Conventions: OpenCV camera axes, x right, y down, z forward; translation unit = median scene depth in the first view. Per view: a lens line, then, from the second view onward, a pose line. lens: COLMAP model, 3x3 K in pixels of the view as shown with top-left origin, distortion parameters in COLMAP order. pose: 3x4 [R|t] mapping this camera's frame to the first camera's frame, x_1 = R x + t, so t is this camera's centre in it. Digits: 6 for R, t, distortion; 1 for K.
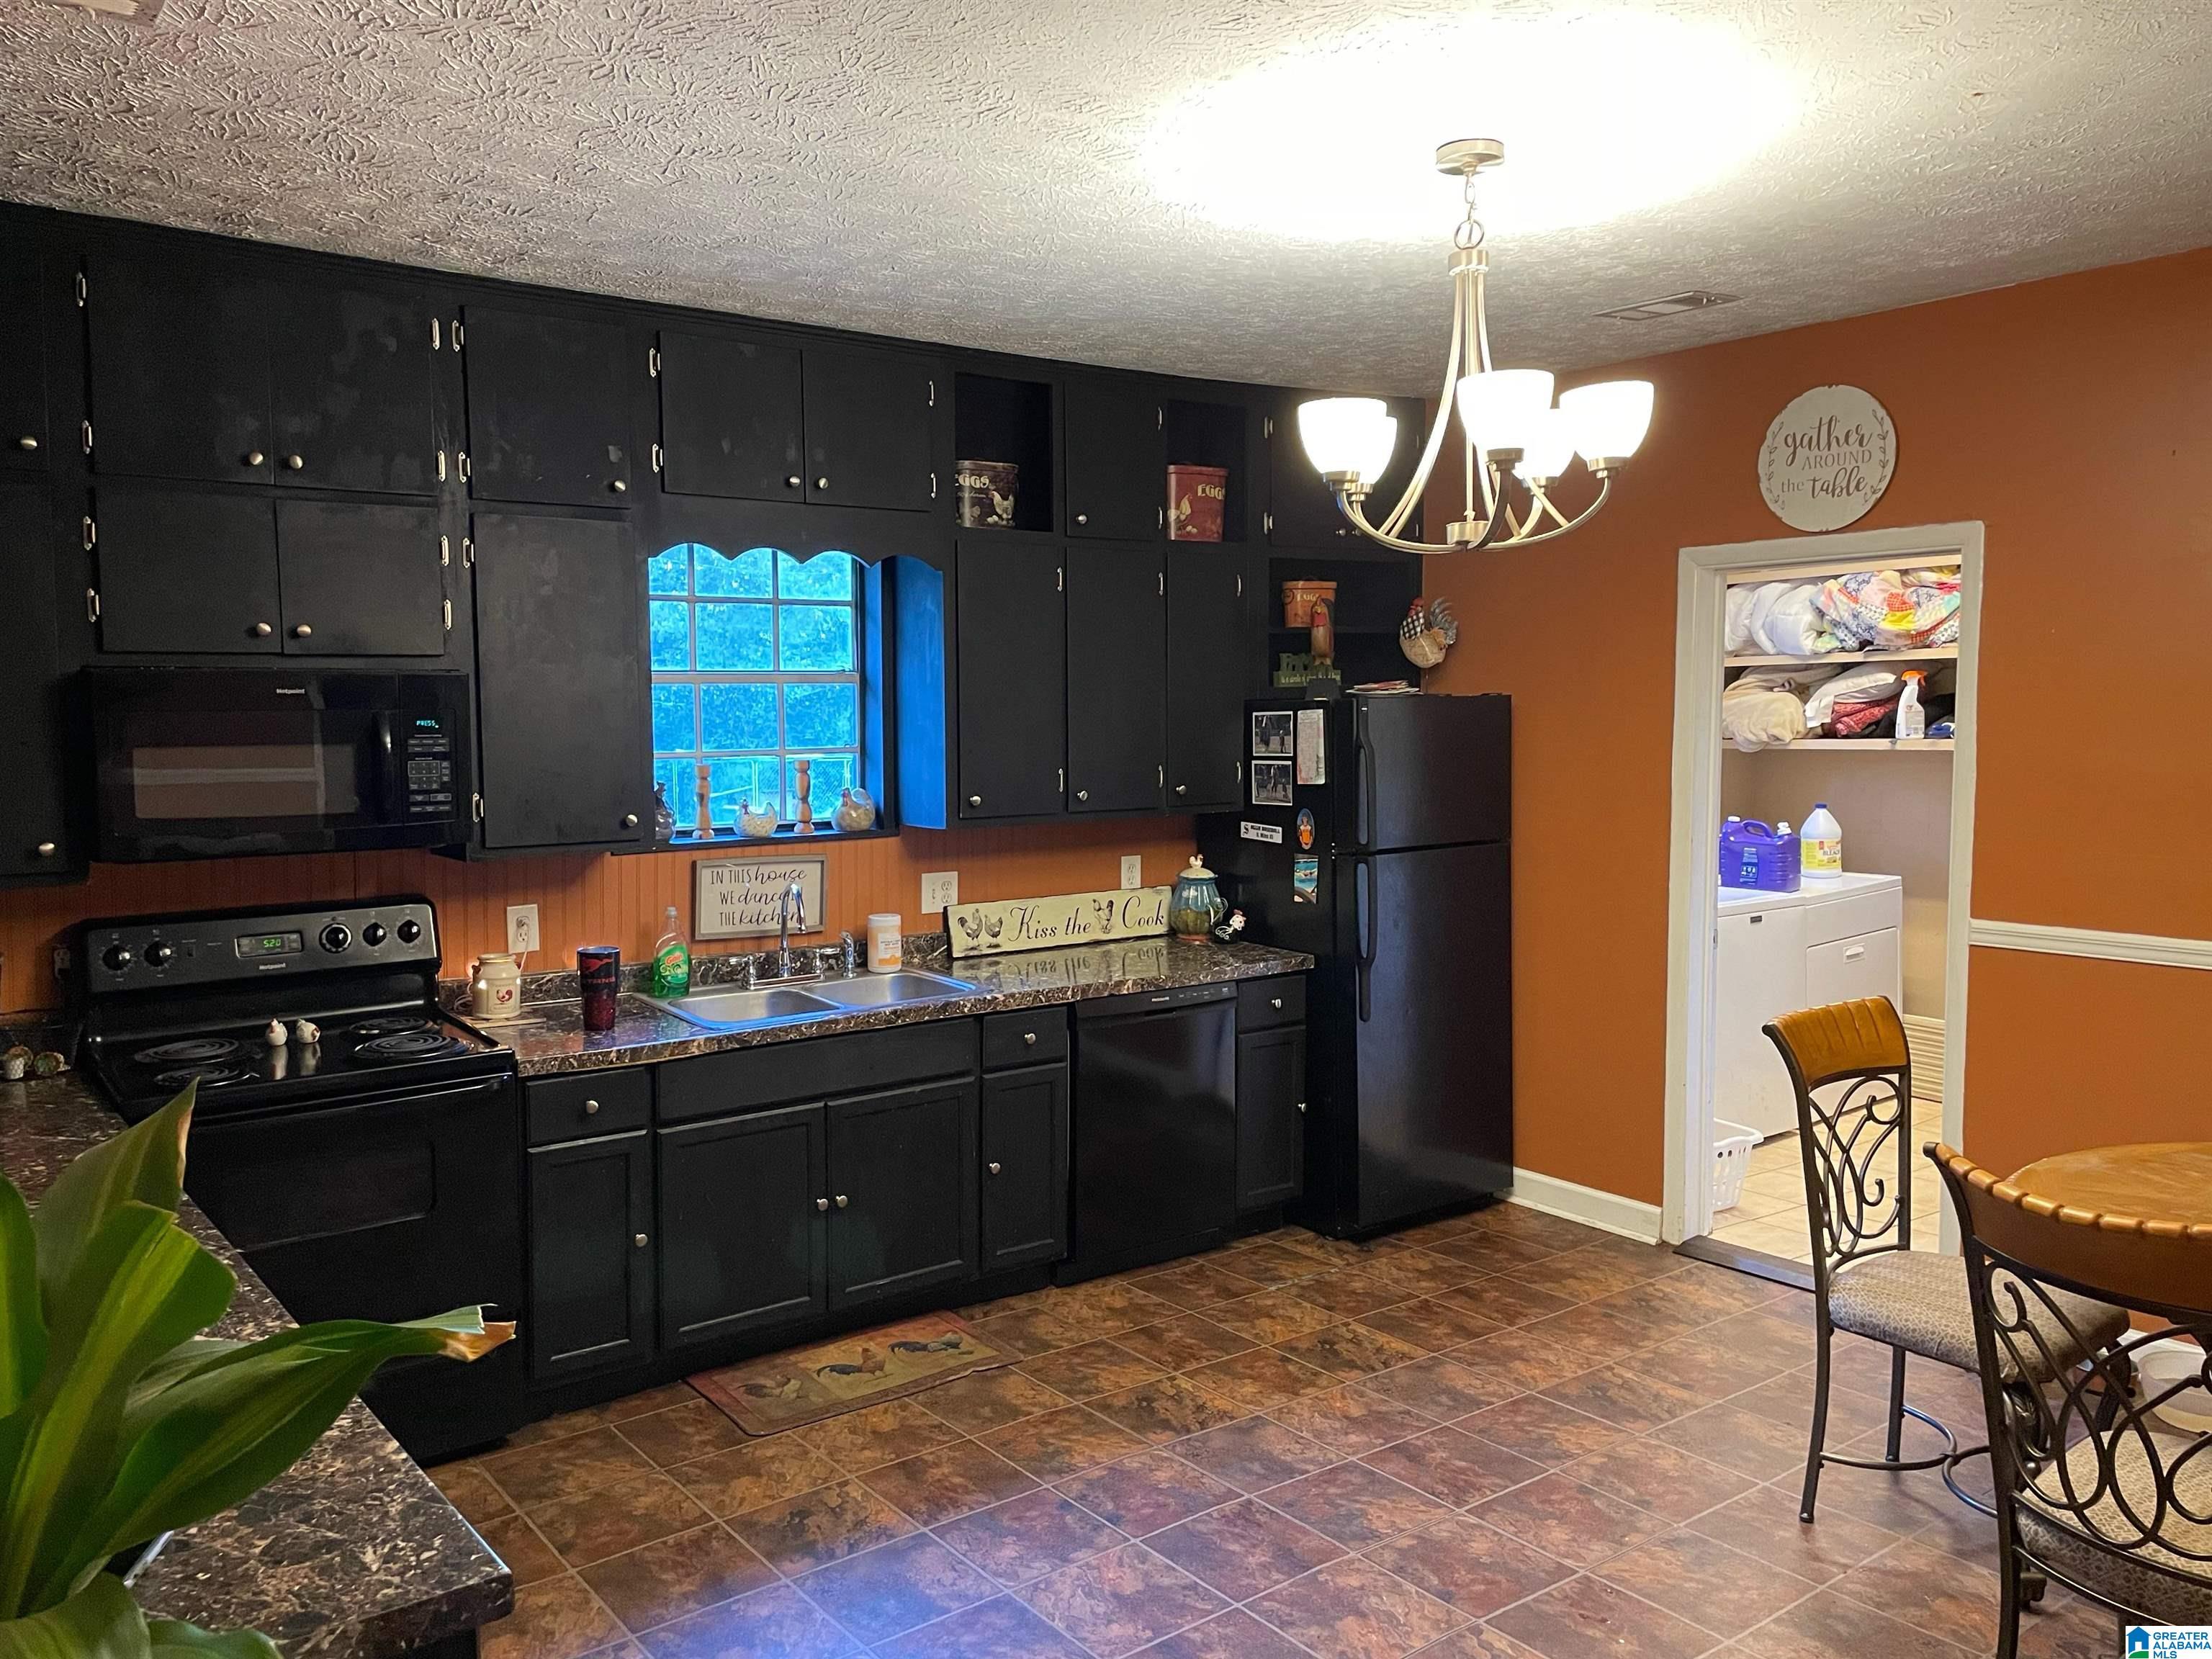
lens RADIAL K [[1667.3, 0, 1101.3], [0, 1667.3, 812.5], [0, 0, 1]] dist [0.059770, -0.014227]
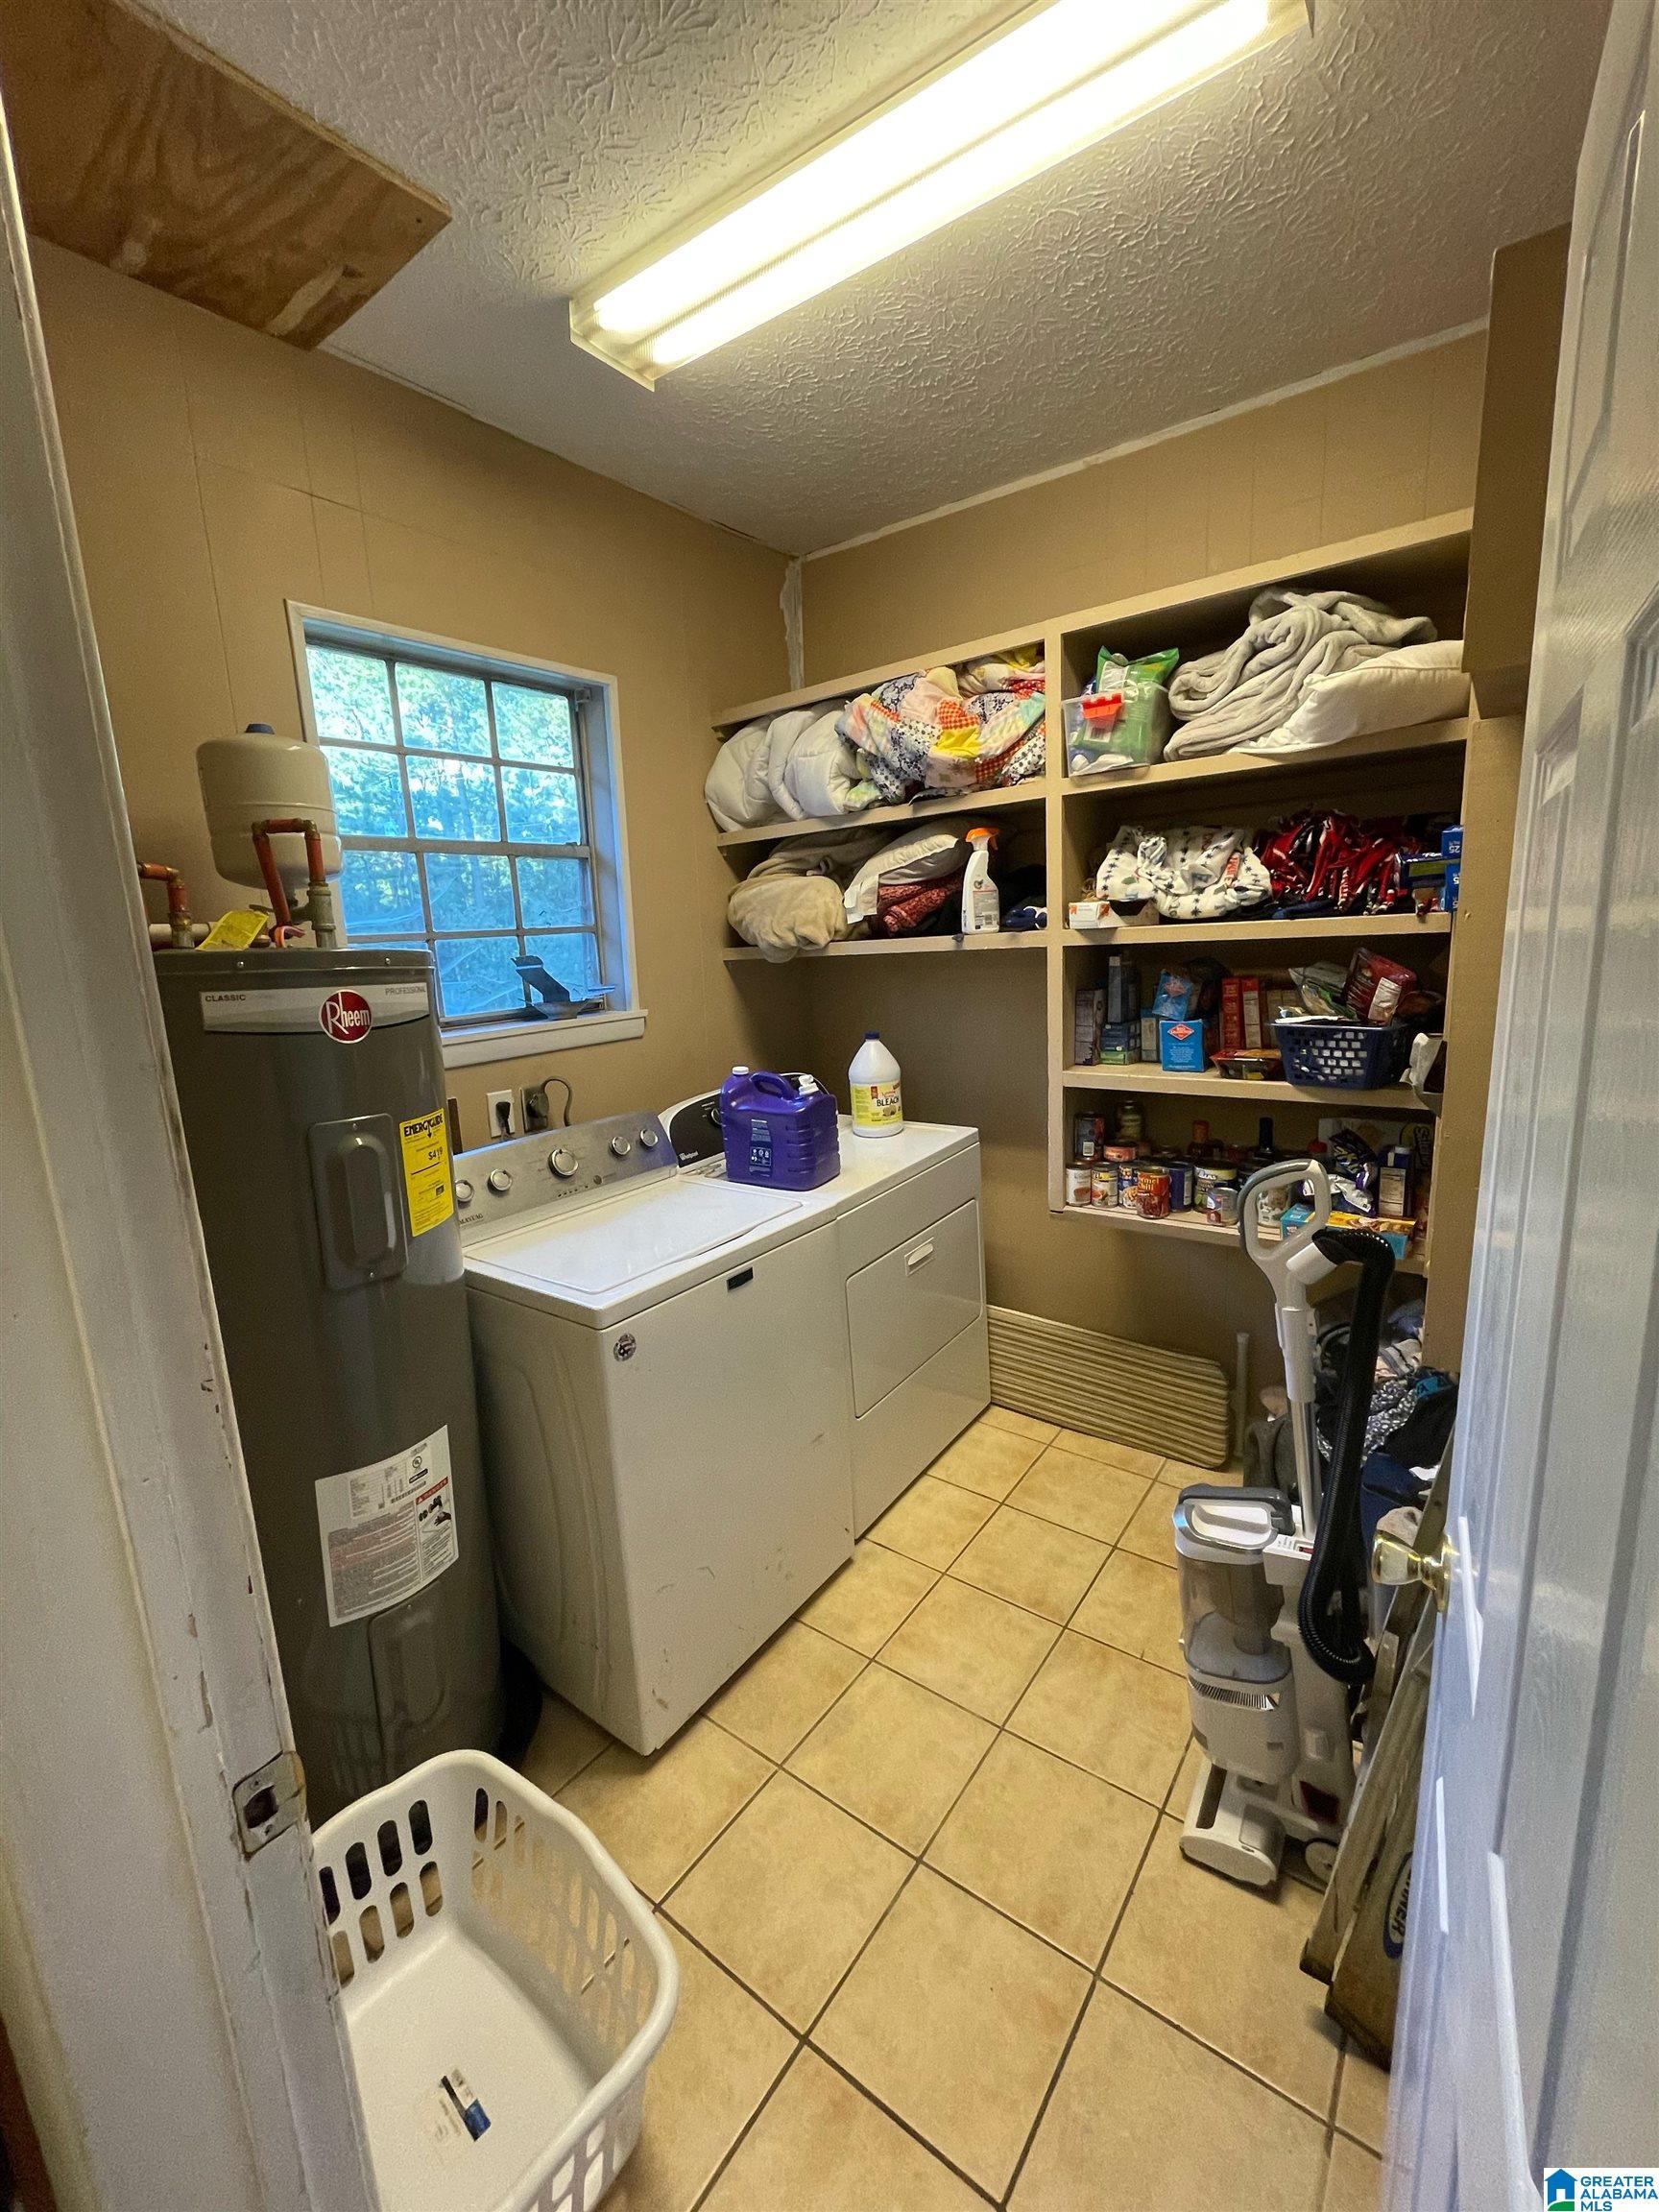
lens RADIAL K [[887.0, 0, 820.8], [0, 887.0, 1100.7], [0, 0, 1]] dist [-0.008116, 0.001210]
pose [[0.960848, -0.091475, 0.261540, 0.387526], [0.061447, 0.990775, 0.120788, -0.028992], [-0.270176, -0.099988, 0.957605, 0.816505]]
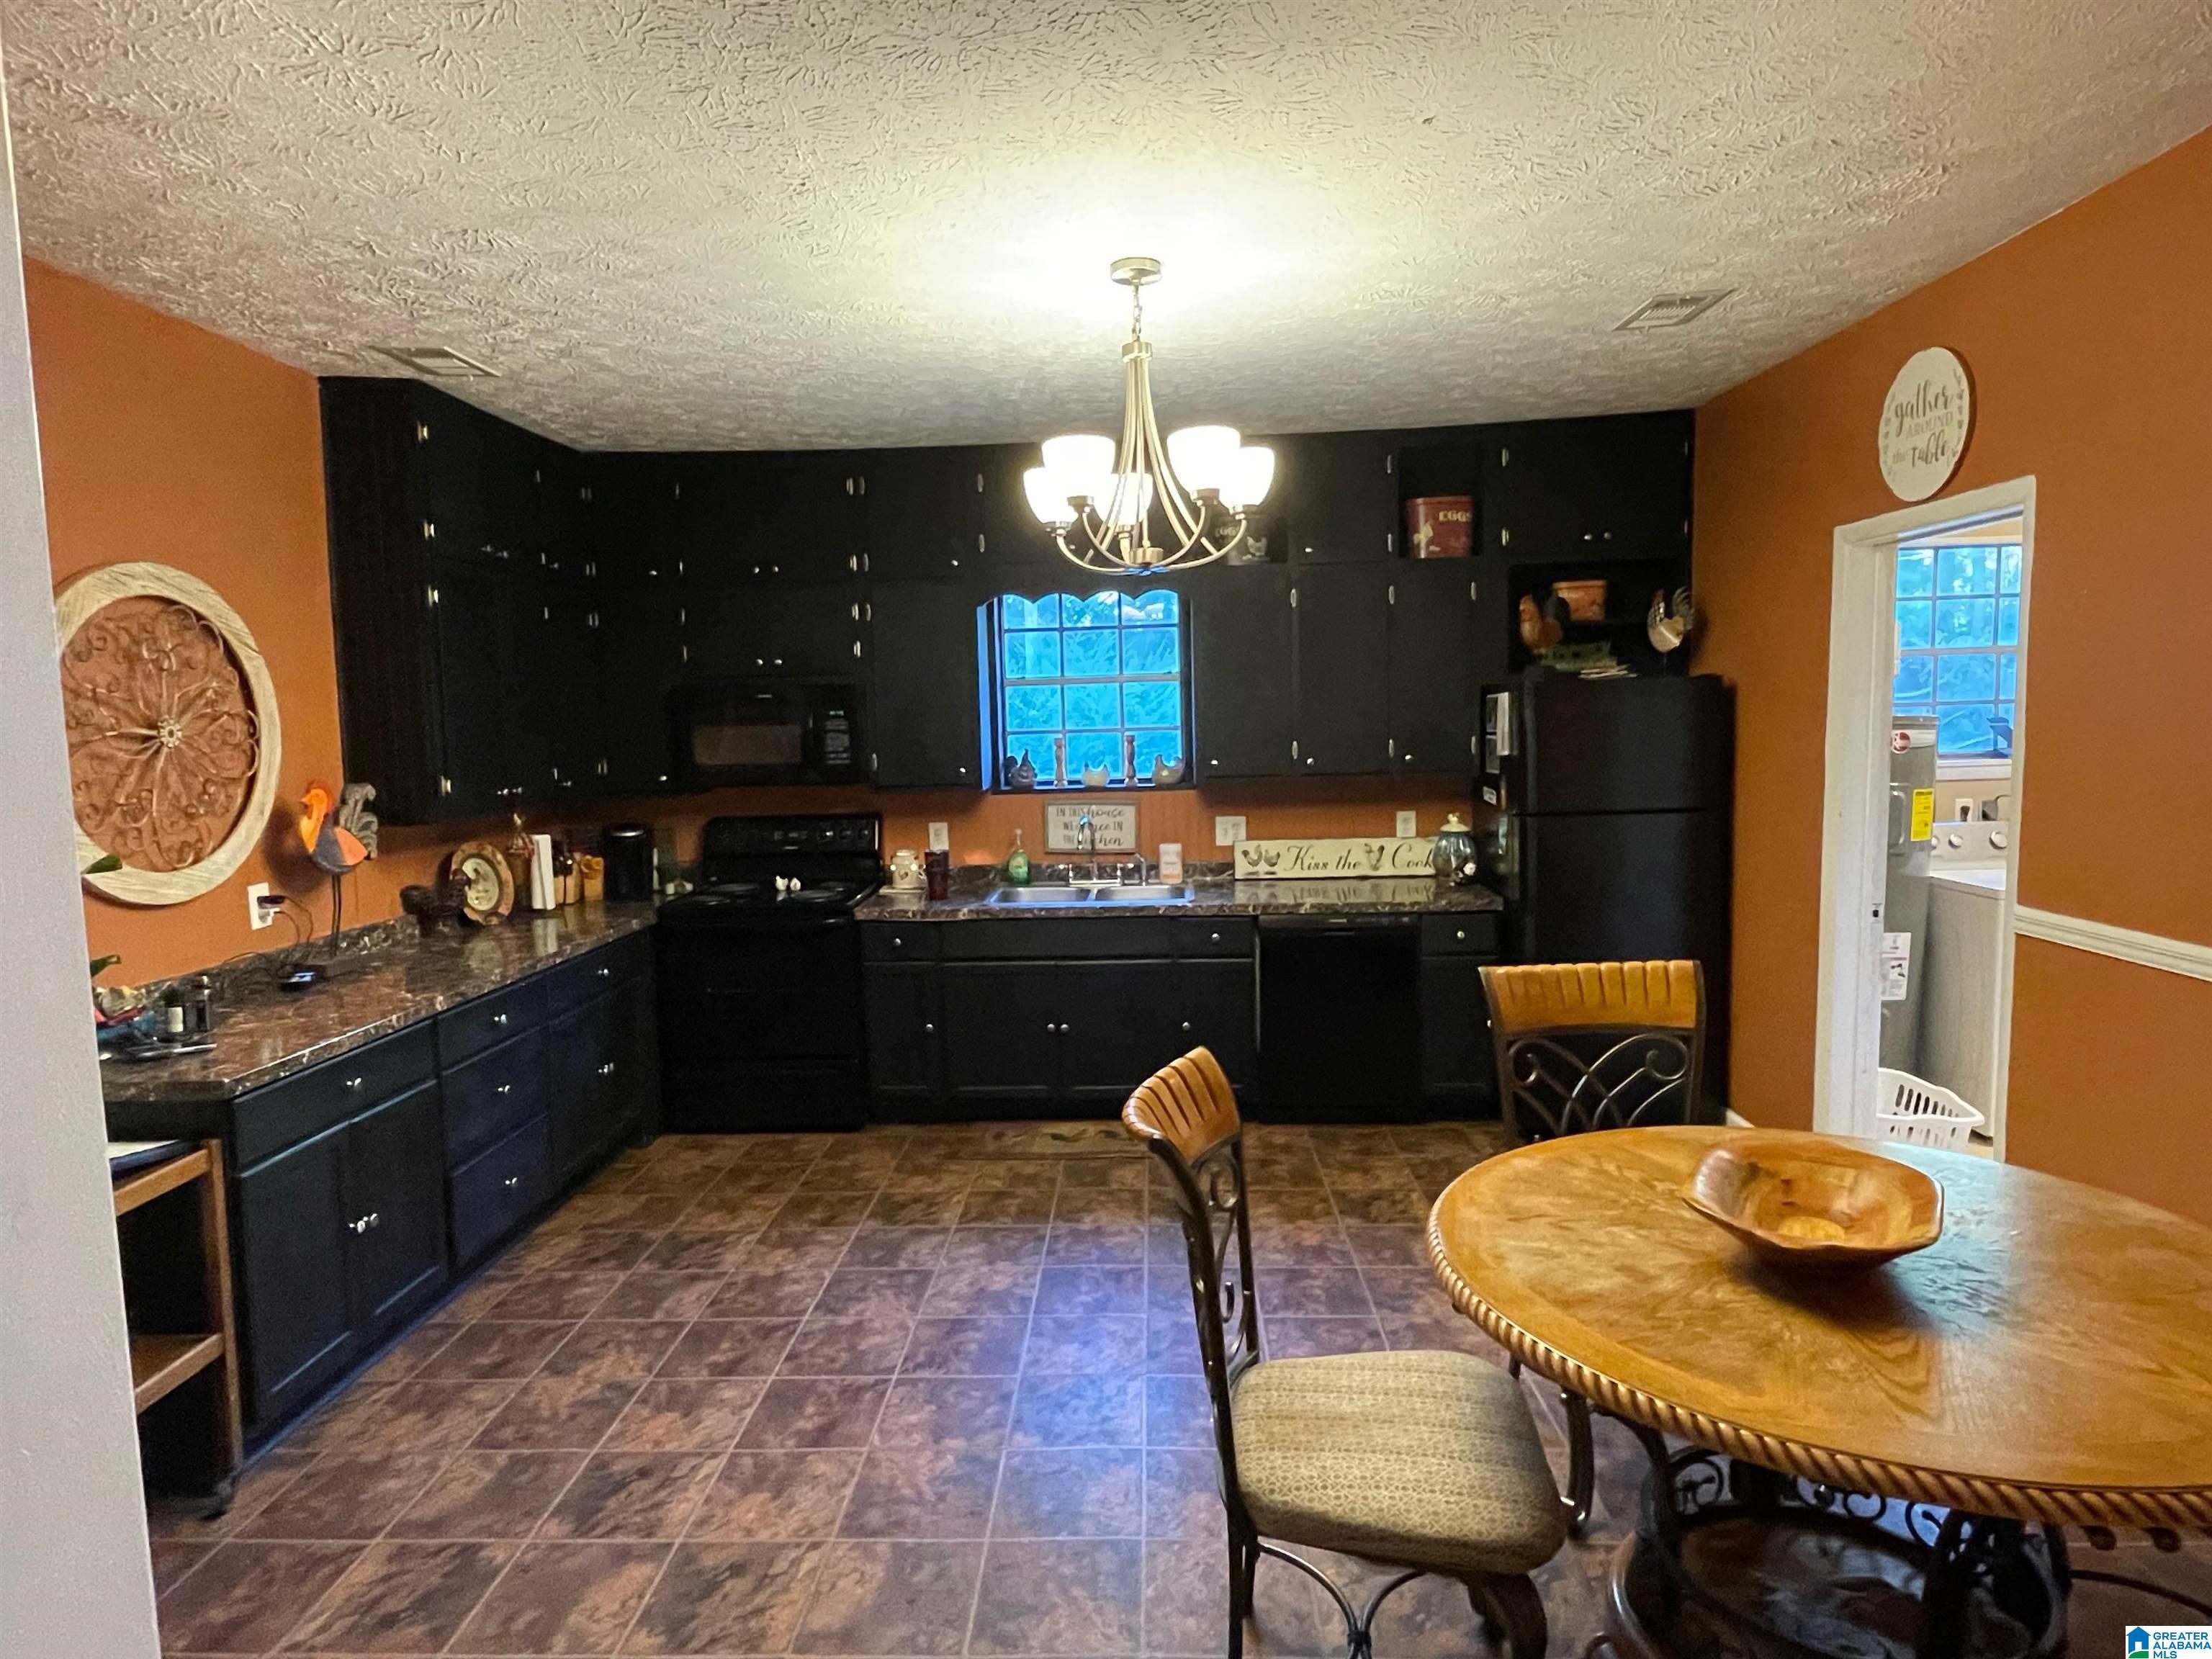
lens RADIAL K [[1255.6, 0, 1119.2], [0, 1255.6, 824.9], [0, 0, 1]] dist [-0.007687, -0.001223]
pose [[0.778435, 0.044991, -0.626111, 0.447044], [-0.022269, 0.998780, 0.044083, -0.000855], [0.627330, -0.020373, 0.778487, 0.121752]]
